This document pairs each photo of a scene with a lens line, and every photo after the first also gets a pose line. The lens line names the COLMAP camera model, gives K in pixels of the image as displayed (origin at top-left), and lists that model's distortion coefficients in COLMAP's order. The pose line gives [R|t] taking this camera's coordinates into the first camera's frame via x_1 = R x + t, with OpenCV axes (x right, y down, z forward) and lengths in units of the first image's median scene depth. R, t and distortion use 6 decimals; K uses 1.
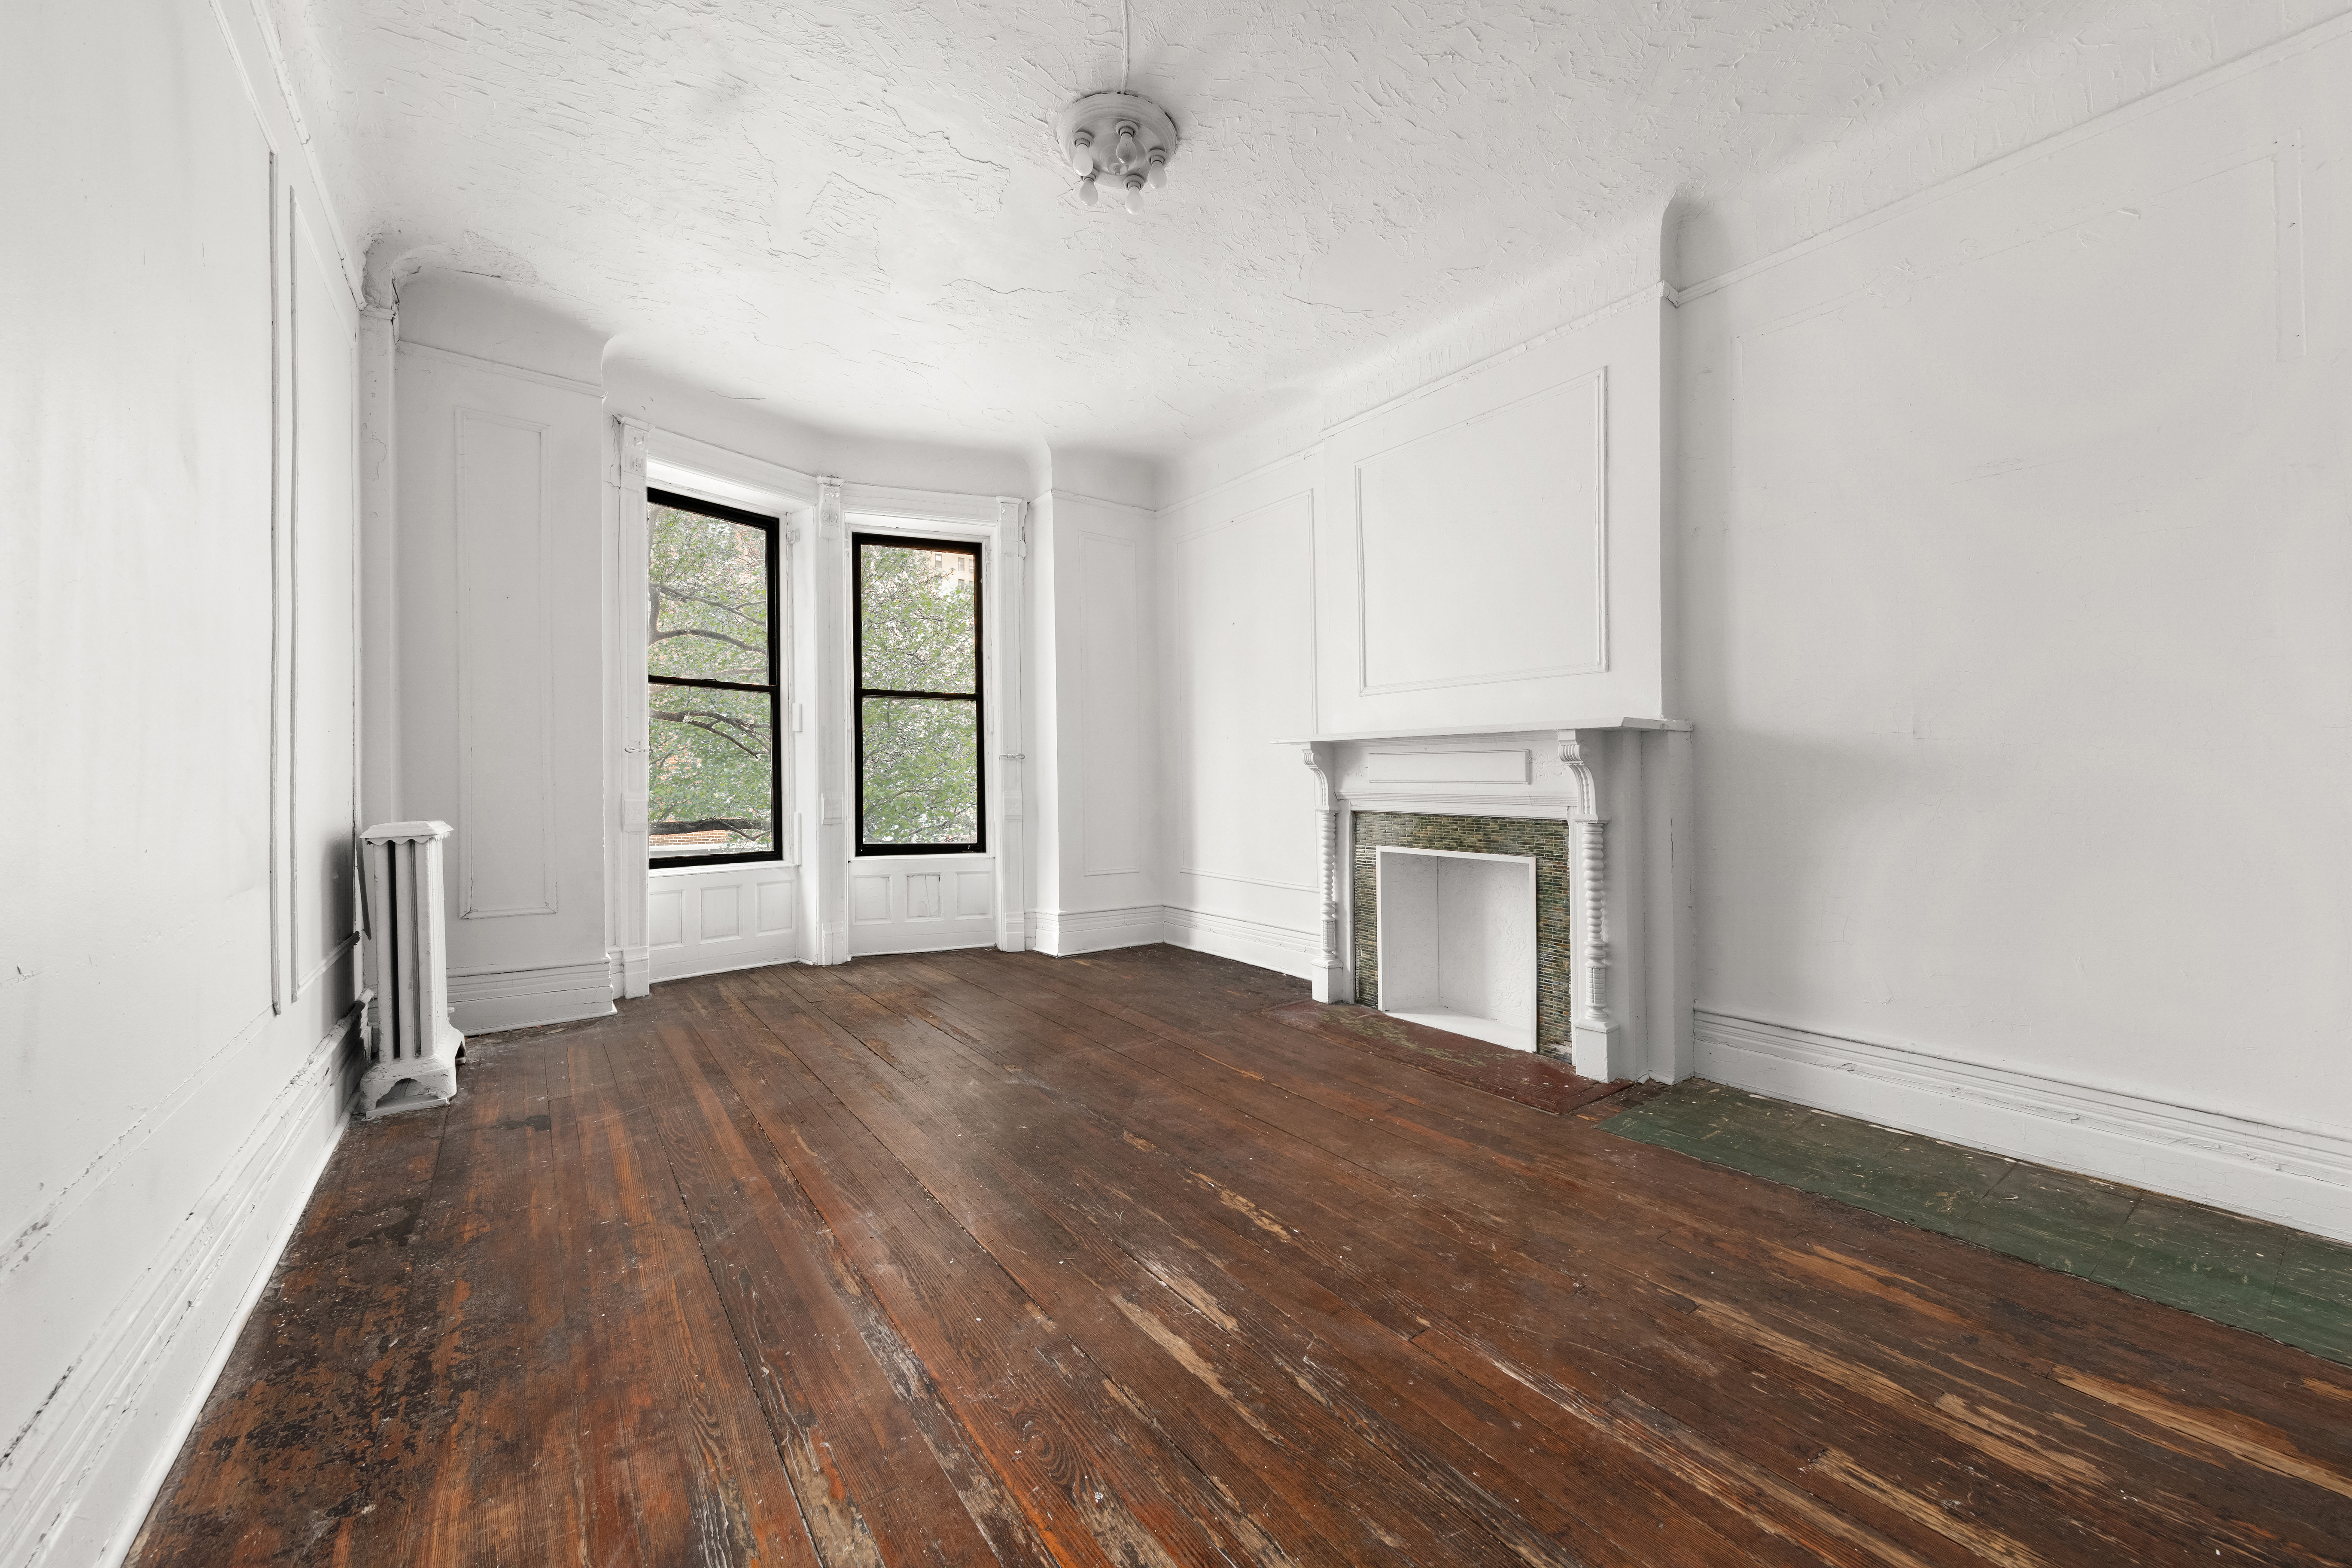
lens RADIAL K [[904.0, 0, 1176.0], [0, 904.0, 784.0], [0, 0, 1]] dist [0.001682, 0.000043]
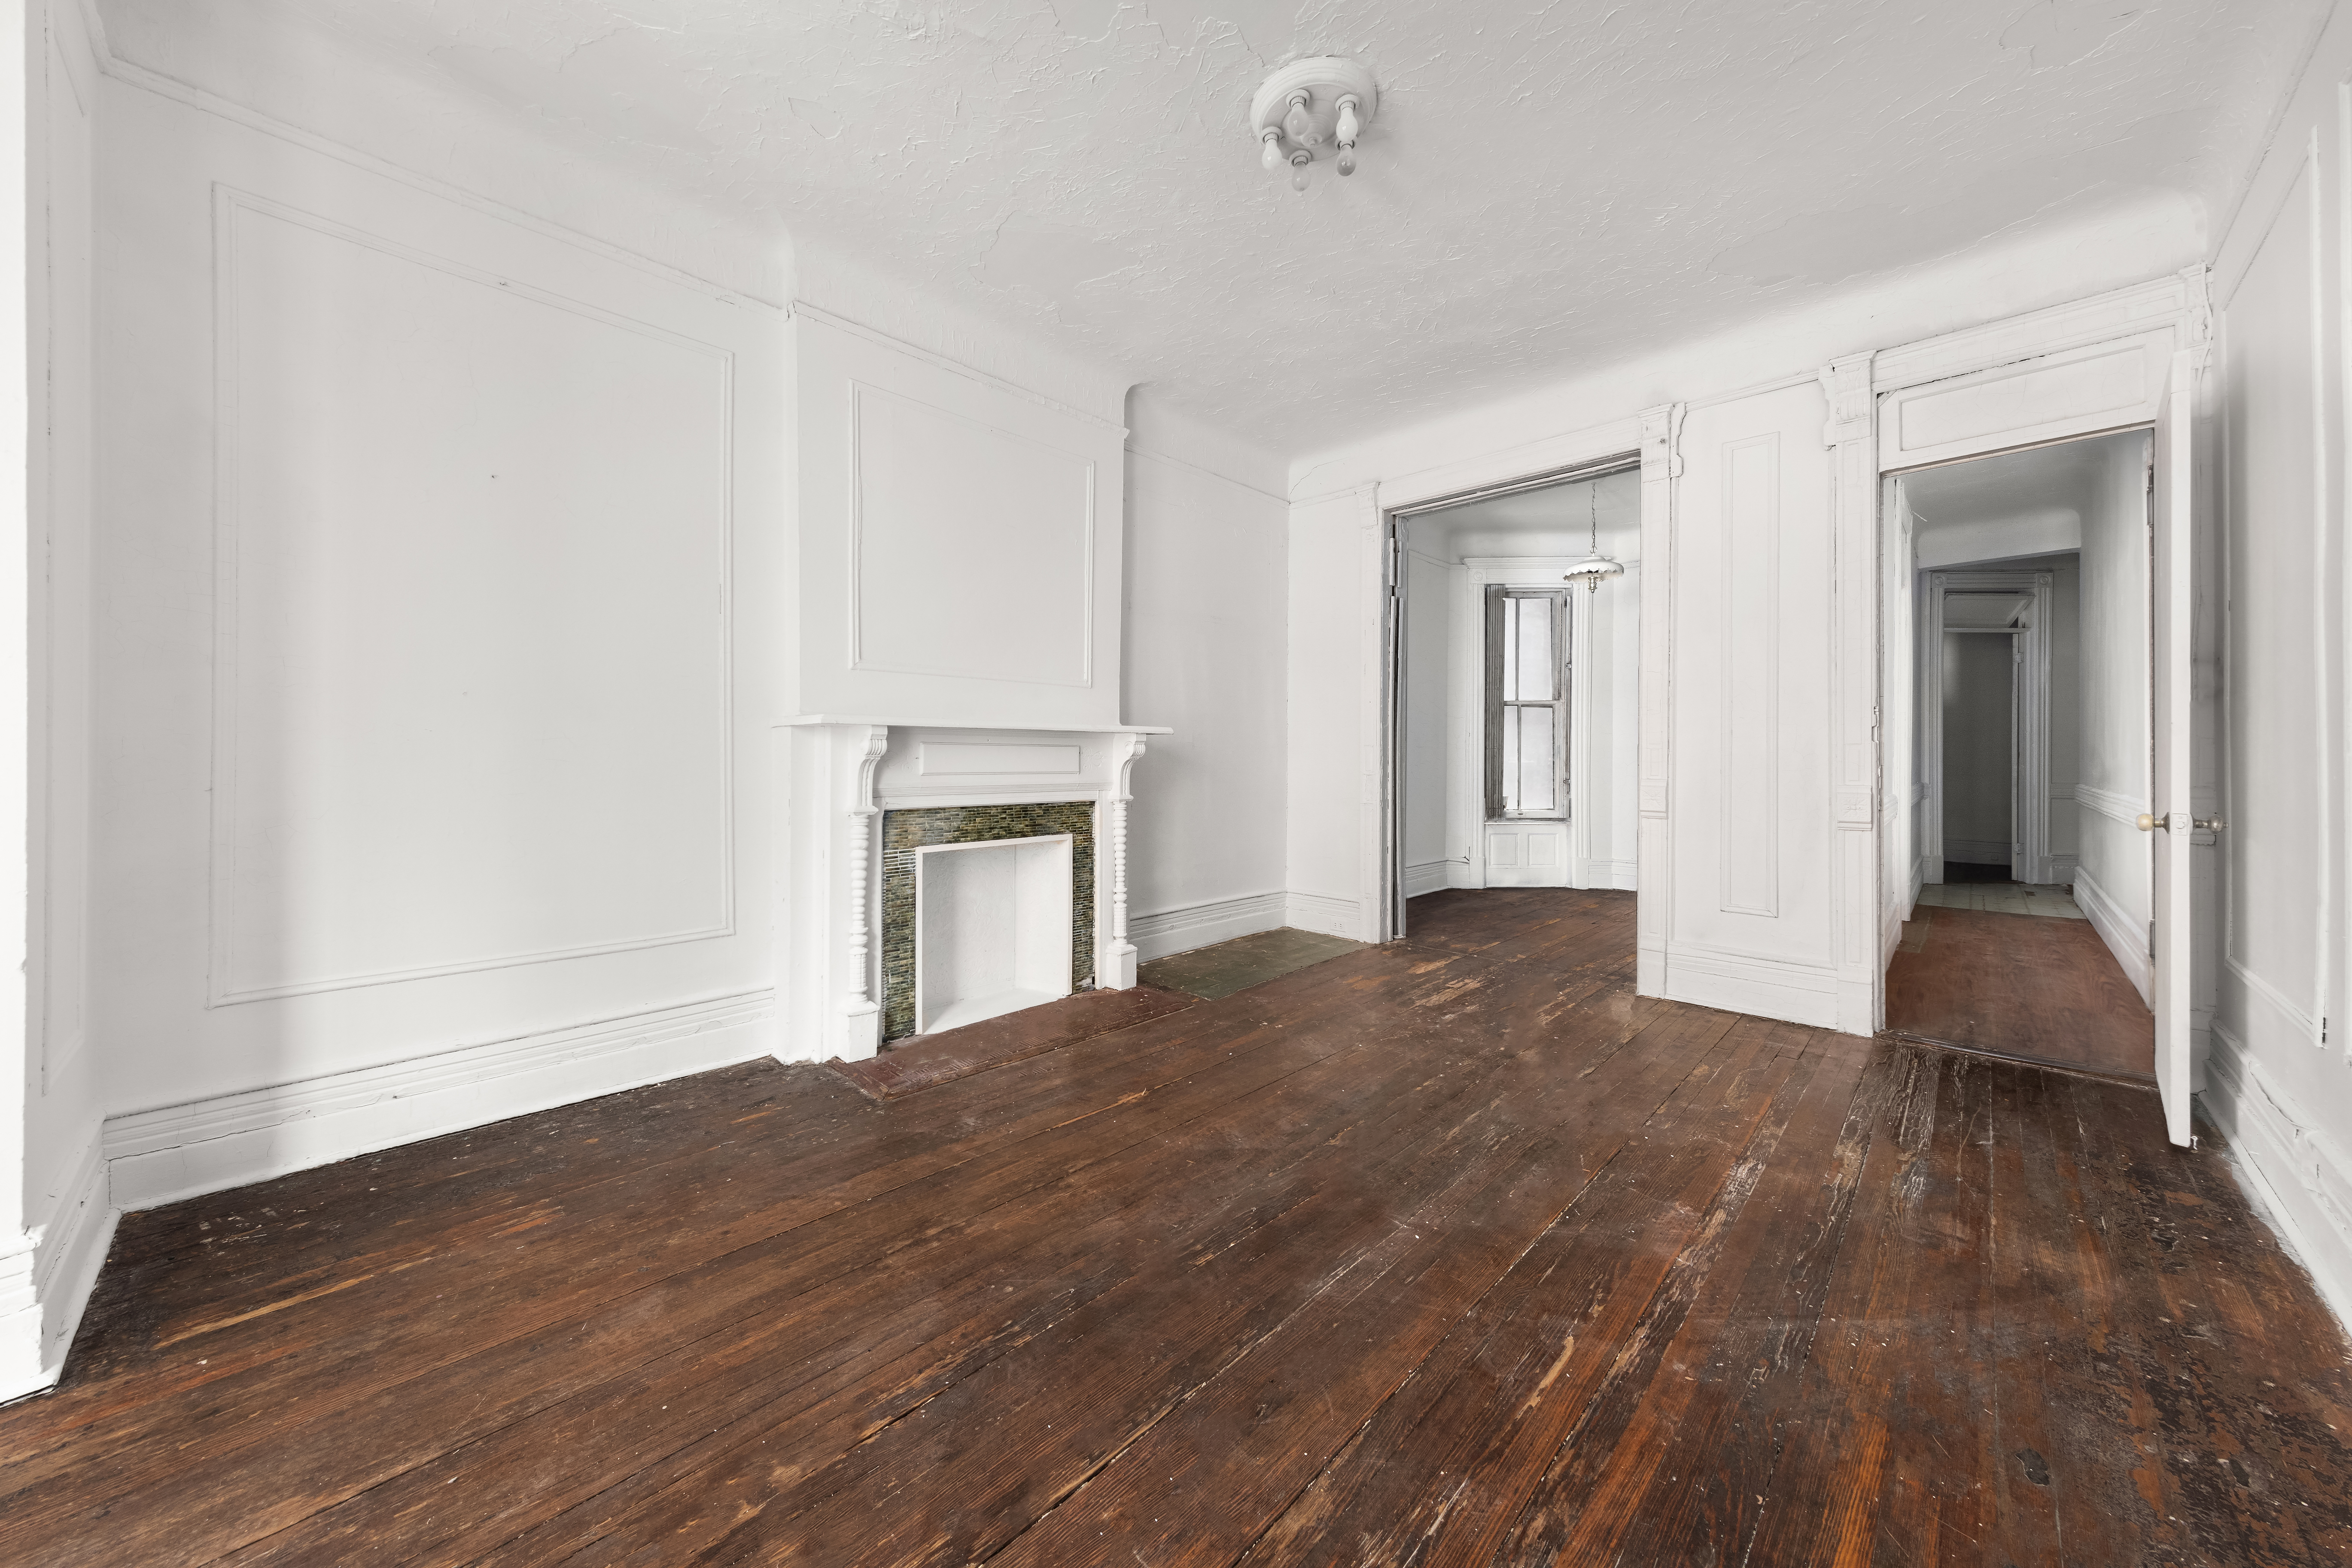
lens RADIAL K [[840.4, 0, 1179.5], [0, 840.4, 739.3], [0, 0, 1]] dist [0.009400, -0.000177]
pose [[-0.182126, 0.010914, 0.983215, -0.756312], [-0.002927, 0.999928, -0.011641, -0.033878], [-0.983271, -0.004998, -0.182081, 1.080509]]
